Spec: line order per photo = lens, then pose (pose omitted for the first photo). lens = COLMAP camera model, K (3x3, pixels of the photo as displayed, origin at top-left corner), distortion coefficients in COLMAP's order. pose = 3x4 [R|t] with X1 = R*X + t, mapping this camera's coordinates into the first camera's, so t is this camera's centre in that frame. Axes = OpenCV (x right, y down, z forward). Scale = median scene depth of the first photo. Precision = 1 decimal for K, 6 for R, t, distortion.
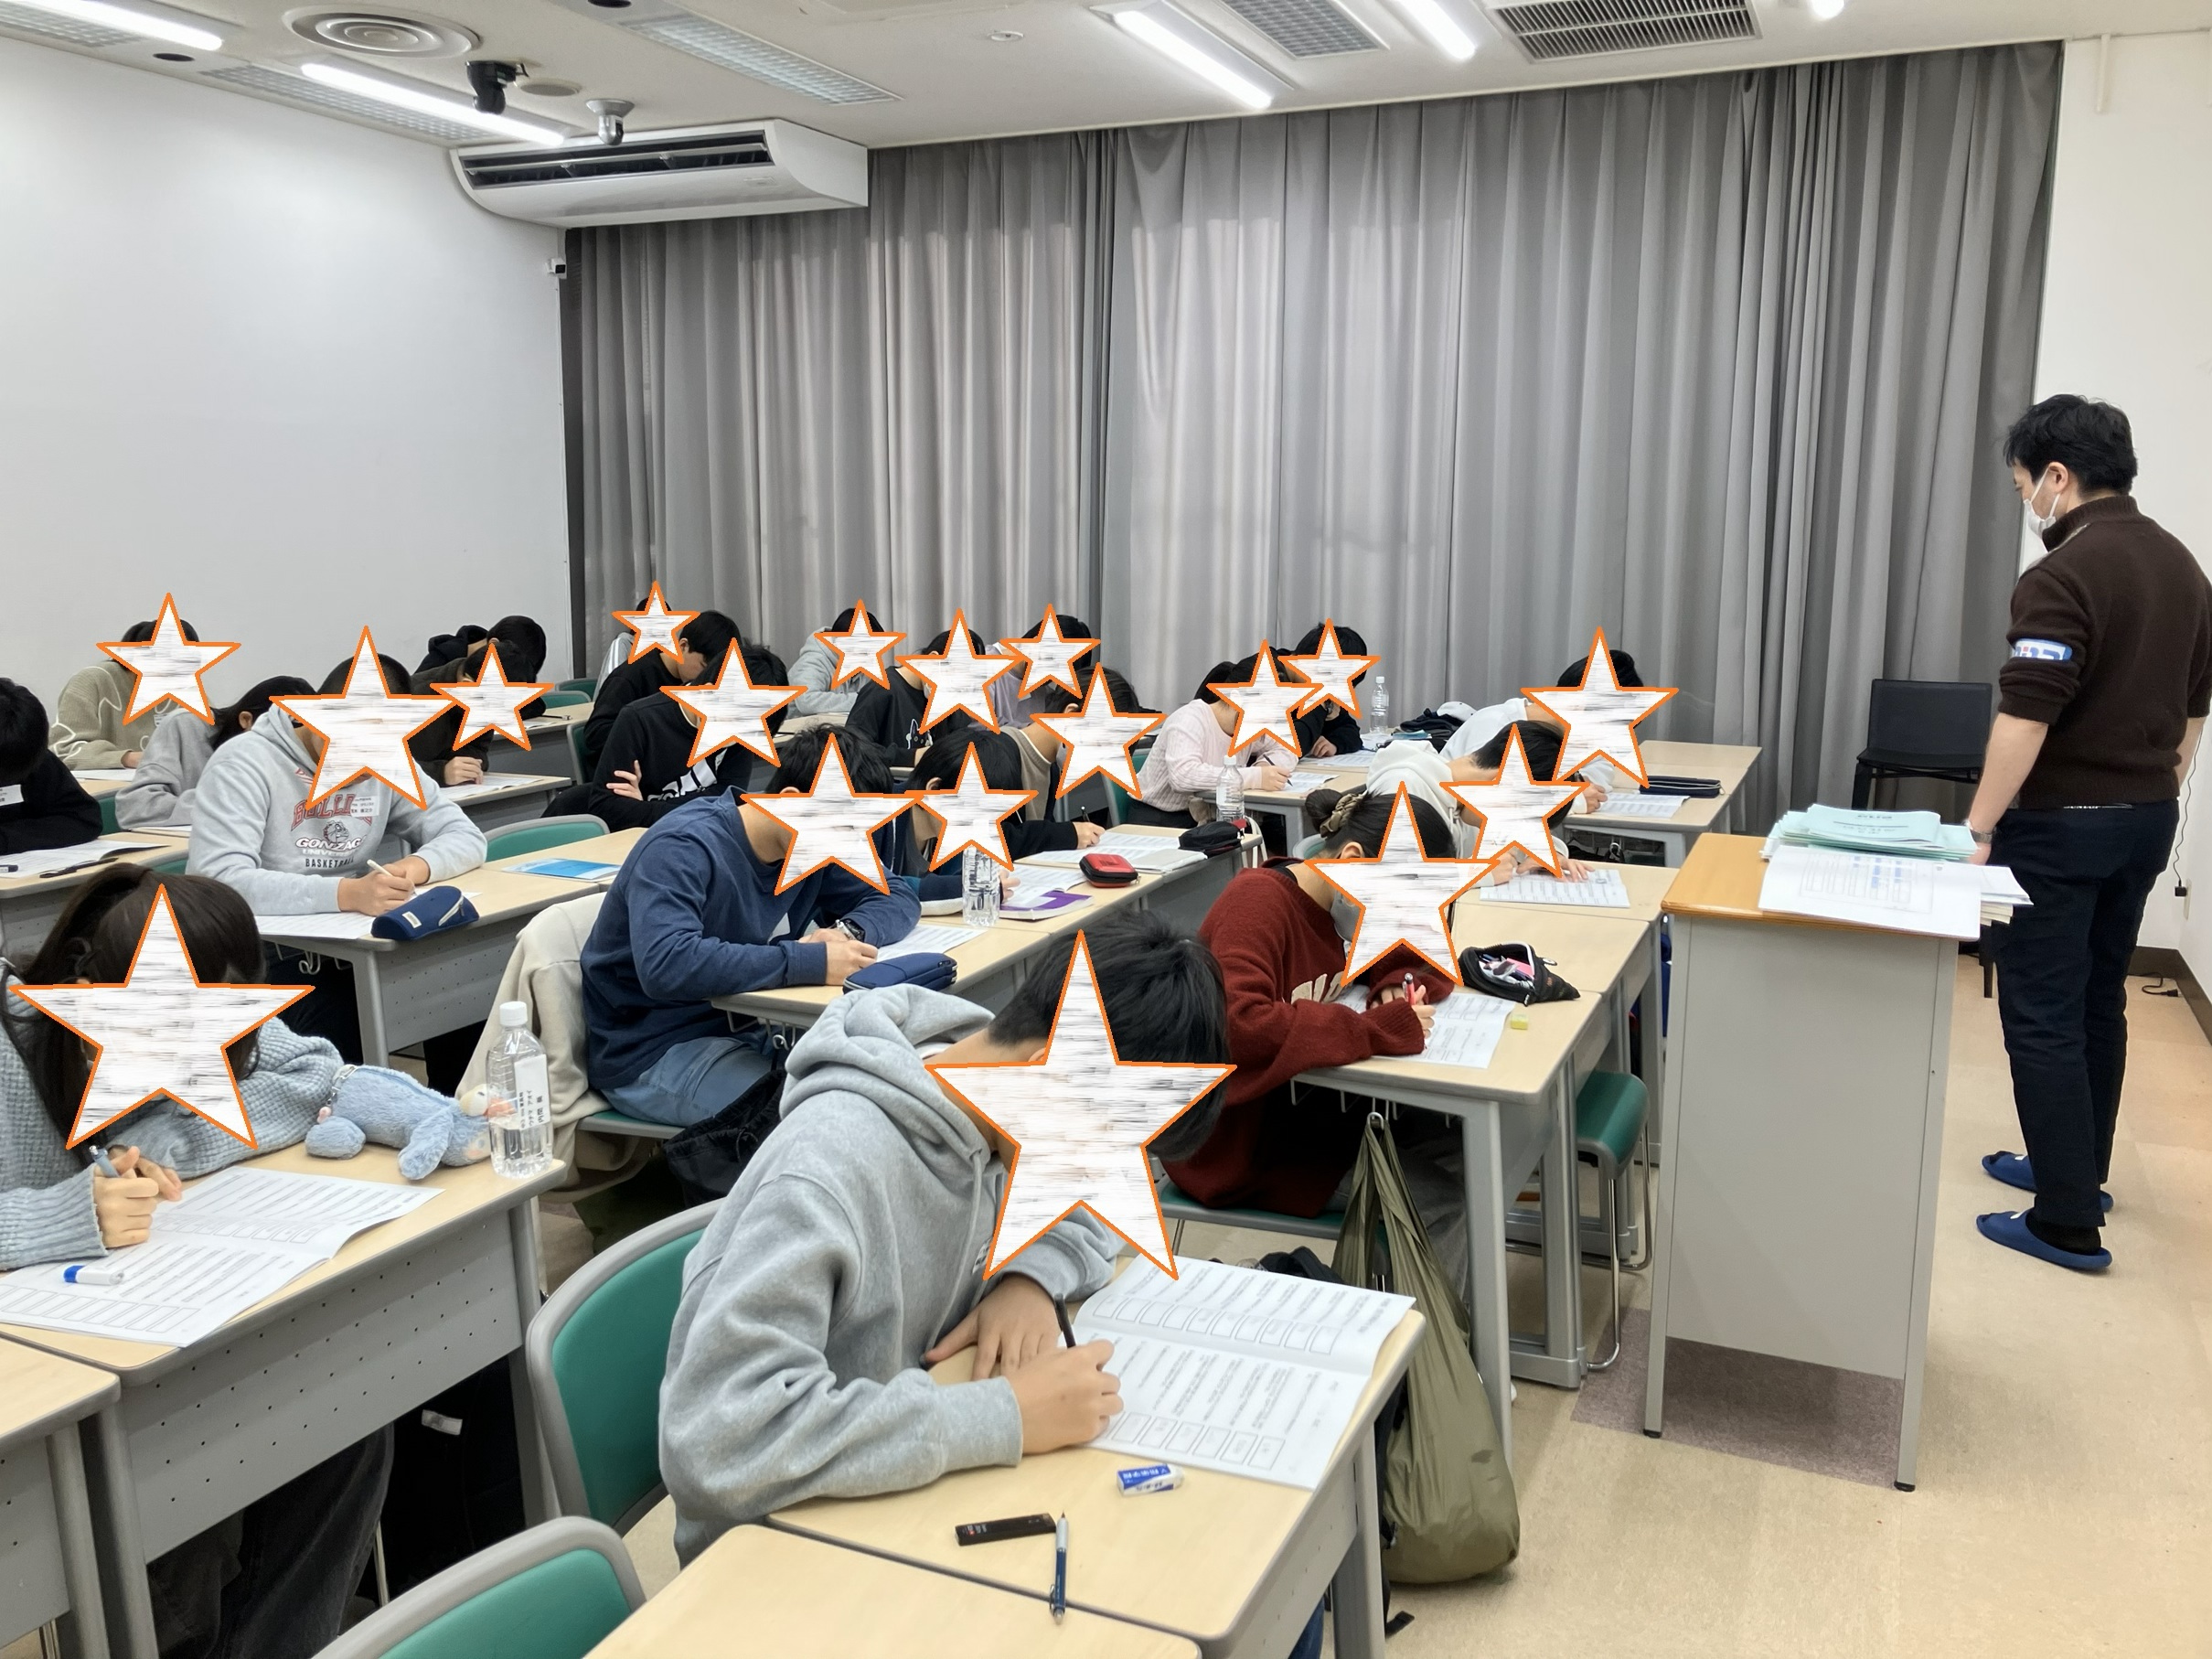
lens RADIAL K [[1815.1, 0, 1090.2], [0, 1815.1, 838.3], [0, 0, 1]] dist [0.003443, 0.001967]
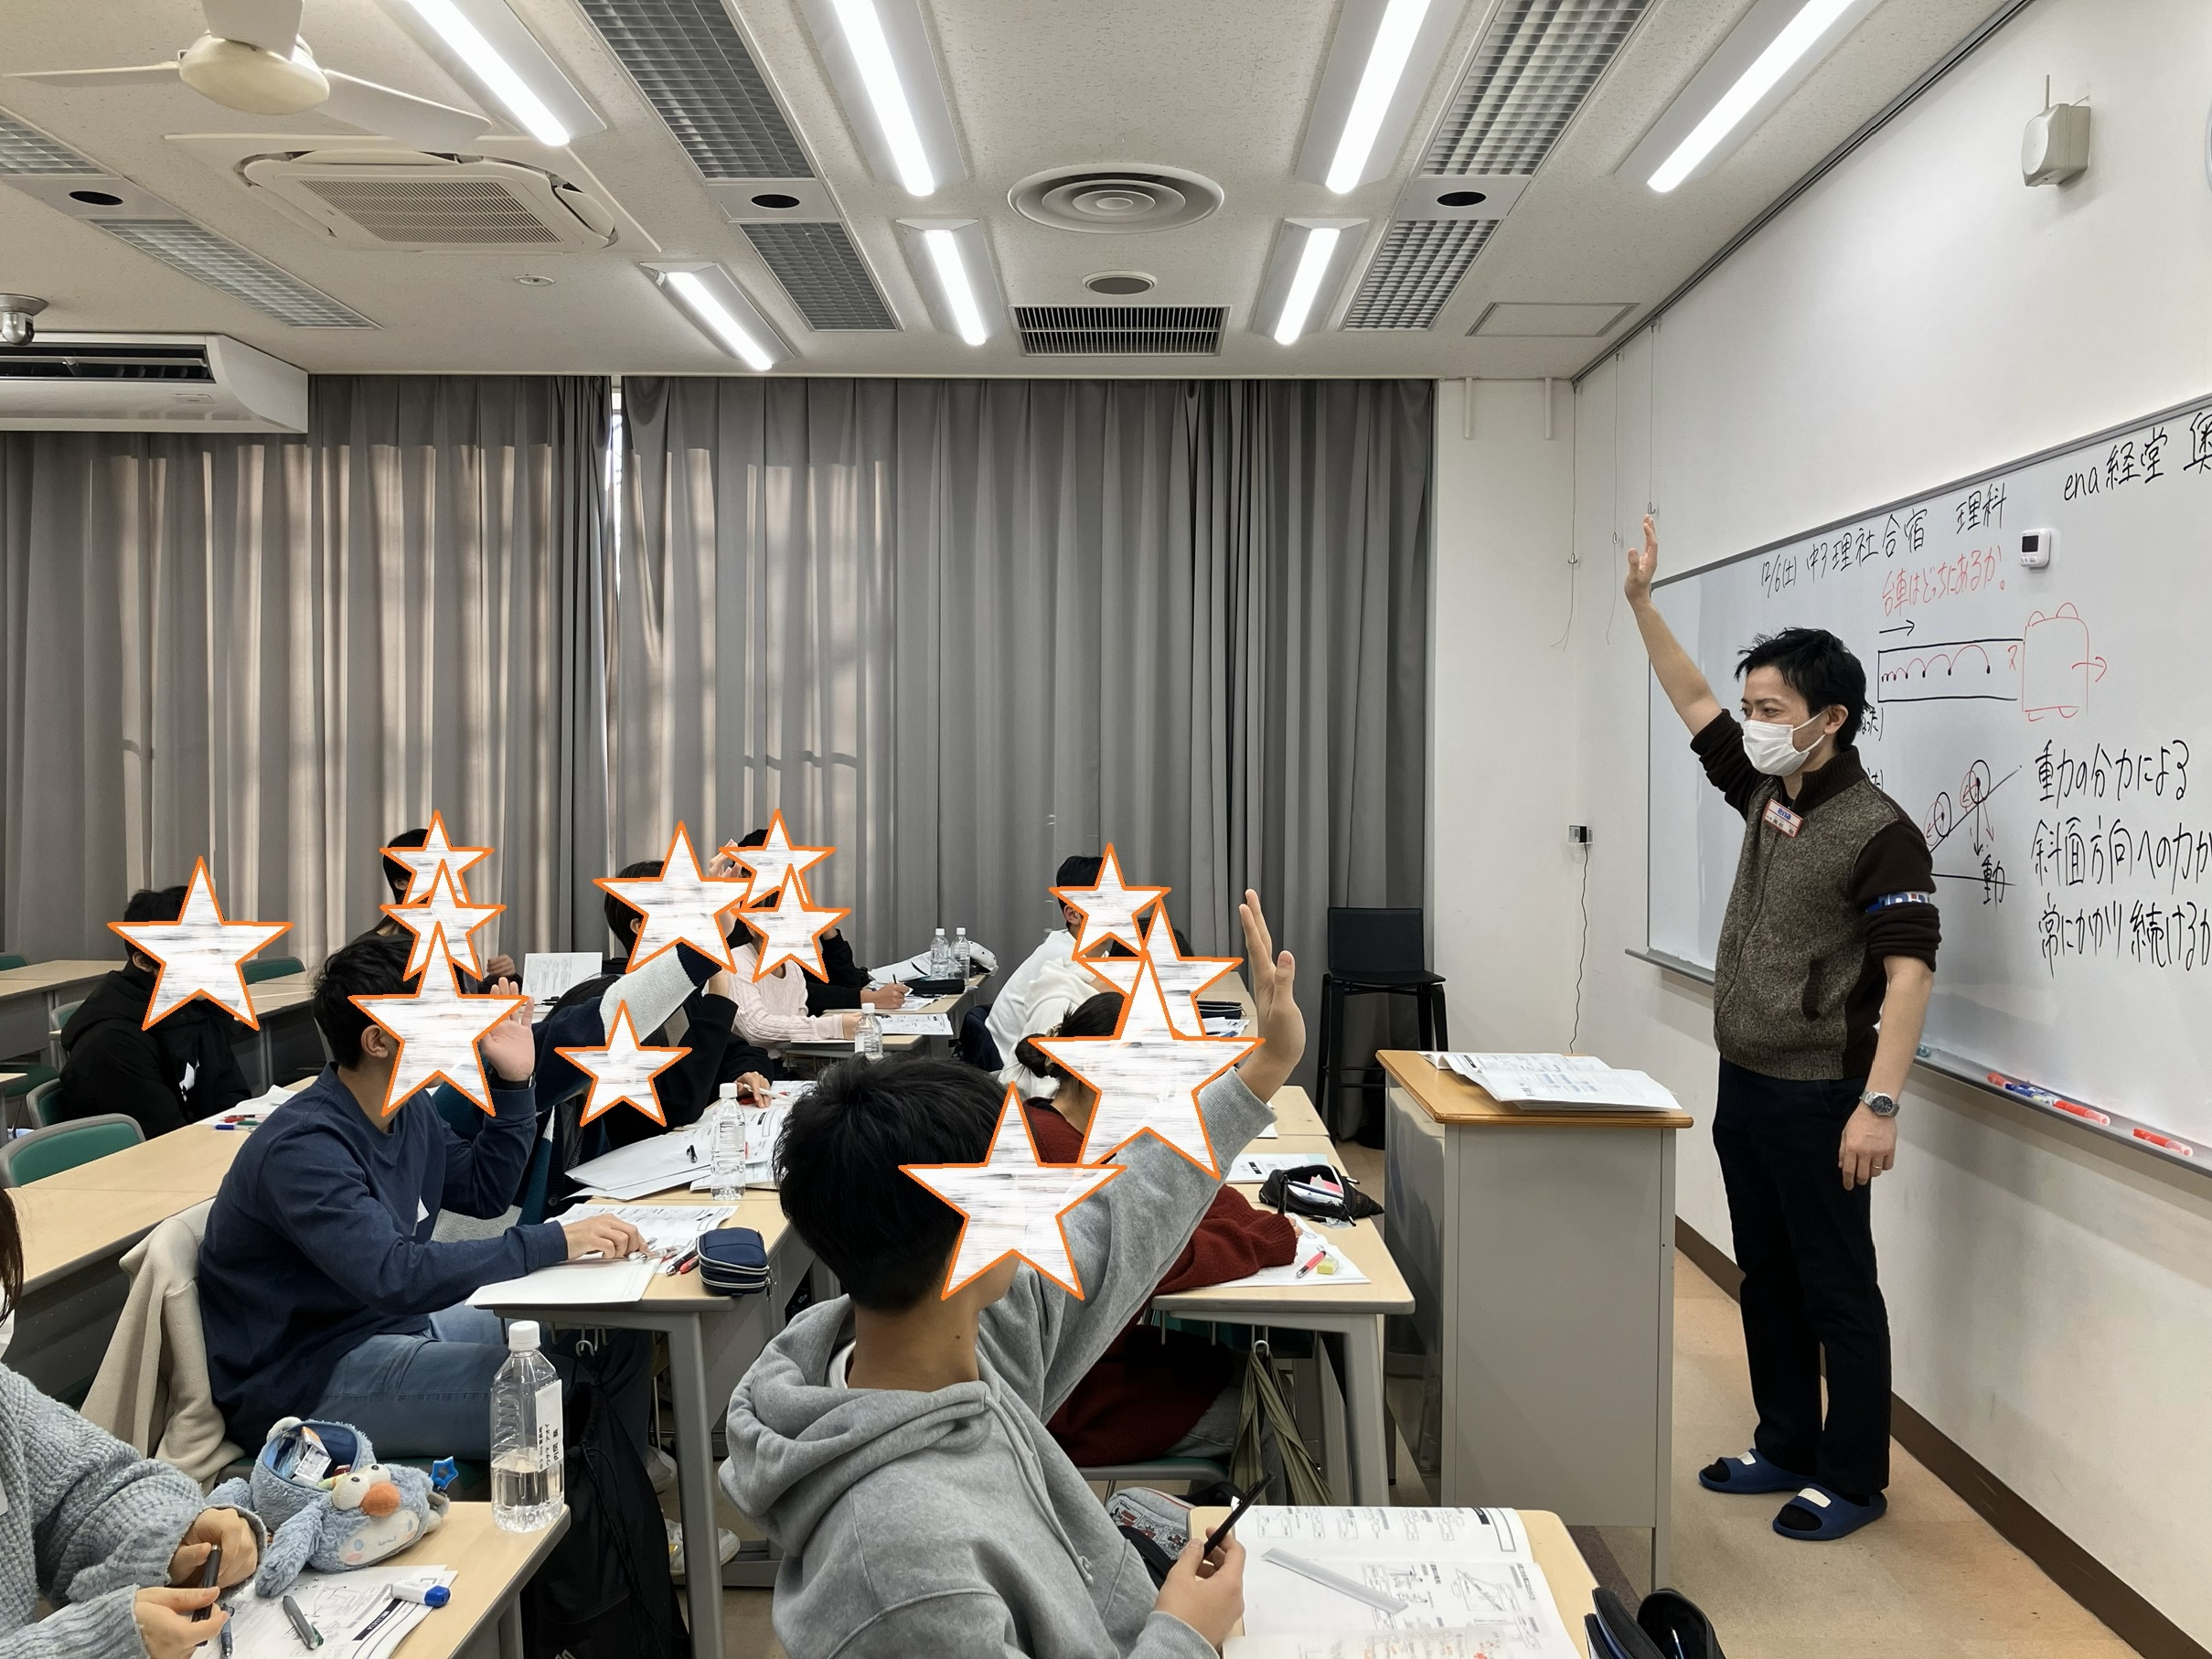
lens RADIAL K [[1815.1, 0, 1092.6], [0, 1815.1, 846.8], [0, 0, 1]] dist [0.003443, 0.001967]
pose [[0.919124, -0.013946, 0.393721, -0.144497], [0.063948, 0.991401, -0.114169, -0.006547], [-0.388743, 0.130113, 0.912113, 0.025756]]
